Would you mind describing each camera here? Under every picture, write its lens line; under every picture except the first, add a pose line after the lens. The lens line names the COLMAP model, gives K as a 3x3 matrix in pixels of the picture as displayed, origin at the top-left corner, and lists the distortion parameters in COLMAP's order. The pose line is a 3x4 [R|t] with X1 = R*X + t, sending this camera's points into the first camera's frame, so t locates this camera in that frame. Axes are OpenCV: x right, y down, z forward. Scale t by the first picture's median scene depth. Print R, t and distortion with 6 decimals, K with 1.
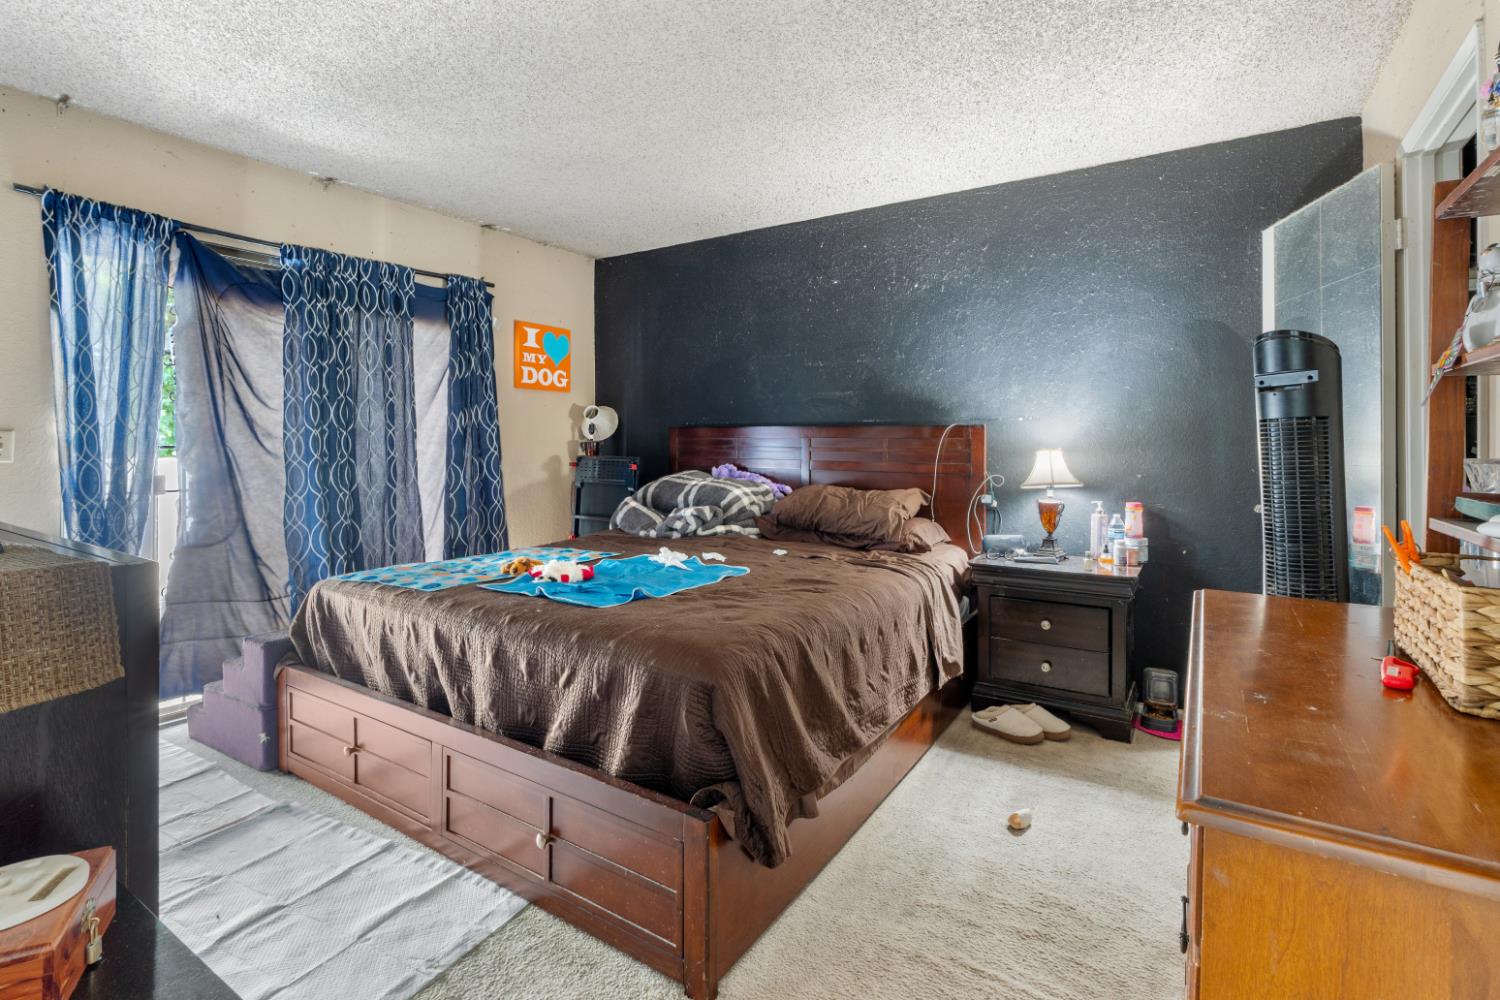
lens RADIAL K [[694.1, 0, 766.1], [0, 694.1, 444.1], [0, 0, 1]] dist [-0.020120, -0.000244]
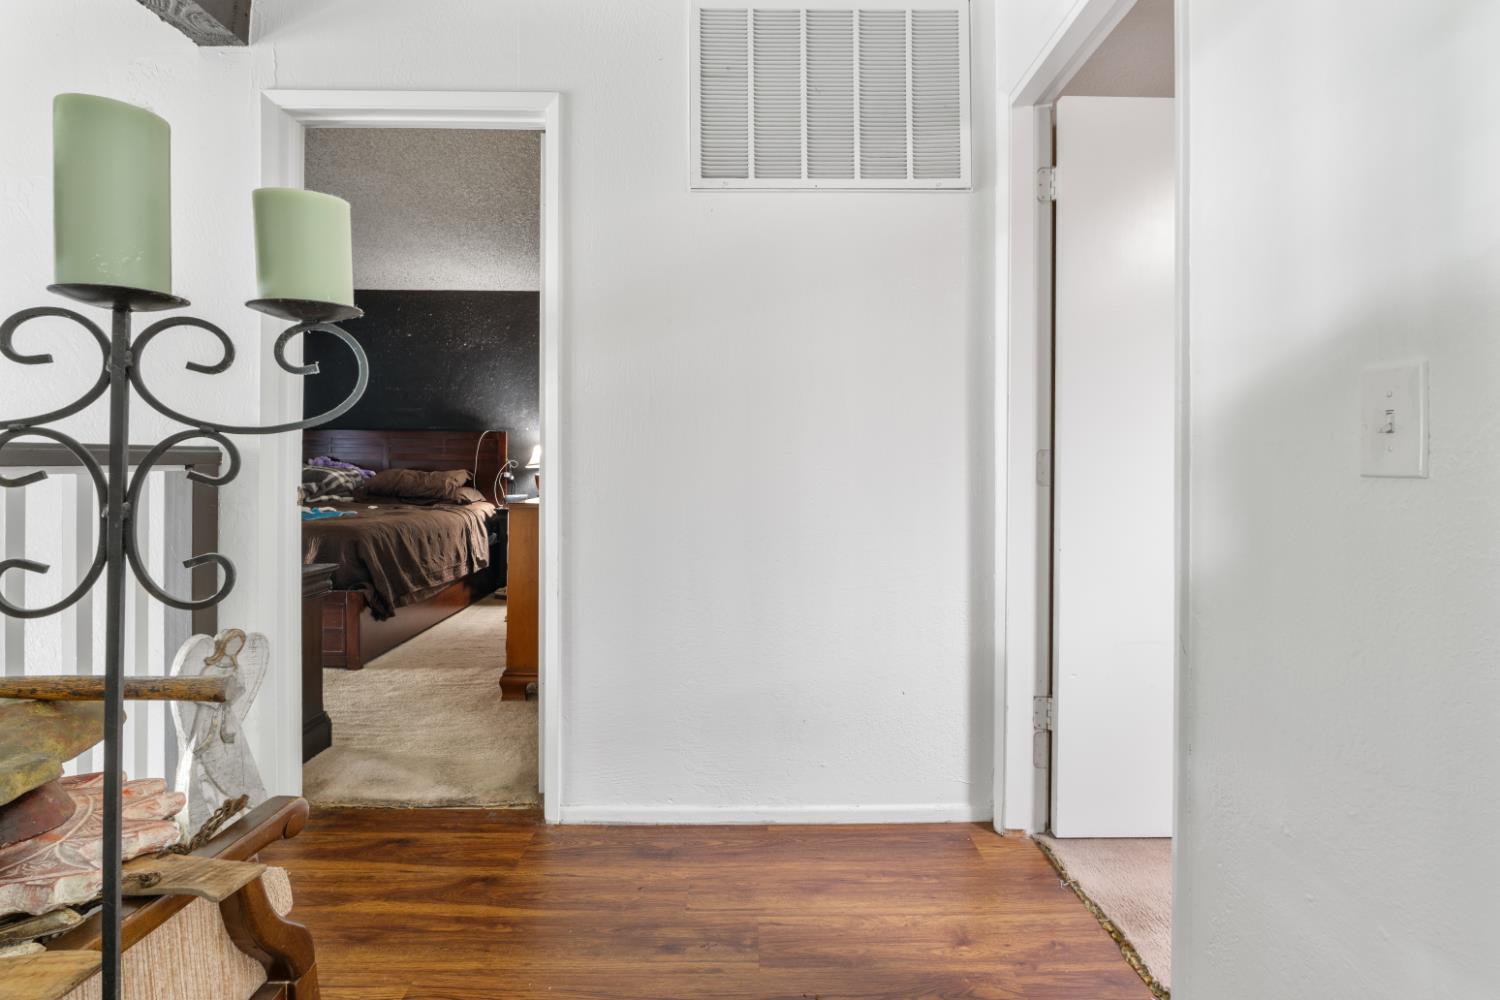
lens RADIAL K [[694.1, 0, 758.3], [0, 694.1, 460.3], [0, 0, 1]] dist [-0.020120, -0.000244]
pose [[0.832083, 0.001227, 0.554649, -0.114672], [-0.003940, 0.999985, 0.003698, 0.034235], [-0.554637, -0.005262, 0.832076, -0.769028]]
